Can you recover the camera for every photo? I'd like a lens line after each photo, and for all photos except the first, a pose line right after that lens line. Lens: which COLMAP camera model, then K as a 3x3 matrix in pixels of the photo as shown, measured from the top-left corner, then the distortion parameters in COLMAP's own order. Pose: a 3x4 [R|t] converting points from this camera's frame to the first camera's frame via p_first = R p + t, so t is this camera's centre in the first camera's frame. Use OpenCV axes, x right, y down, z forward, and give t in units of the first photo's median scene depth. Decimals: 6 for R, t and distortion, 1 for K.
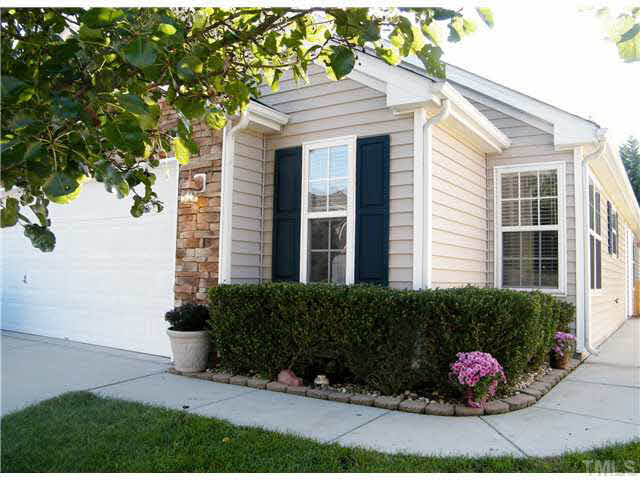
lens RADIAL K [[532.9, 0, 320.0], [0, 532.9, 240.0], [0, 0, 1]] dist [-0.176956, 0.155125]
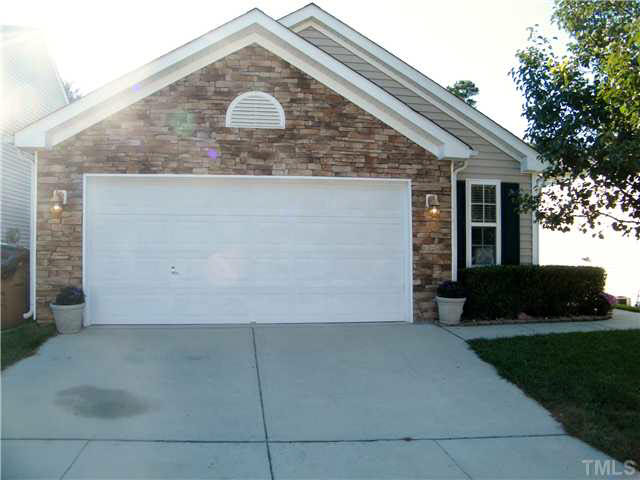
lens RADIAL K [[532.9, 0, 320.0], [0, 532.9, 240.0], [0, 0, 1]] dist [-0.176956, 0.155125]
pose [[0.741410, 0.004295, 0.671038, -1.614065], [-0.032378, 0.999044, 0.029378, -0.033391], [-0.670270, -0.043508, 0.740841, 0.110969]]
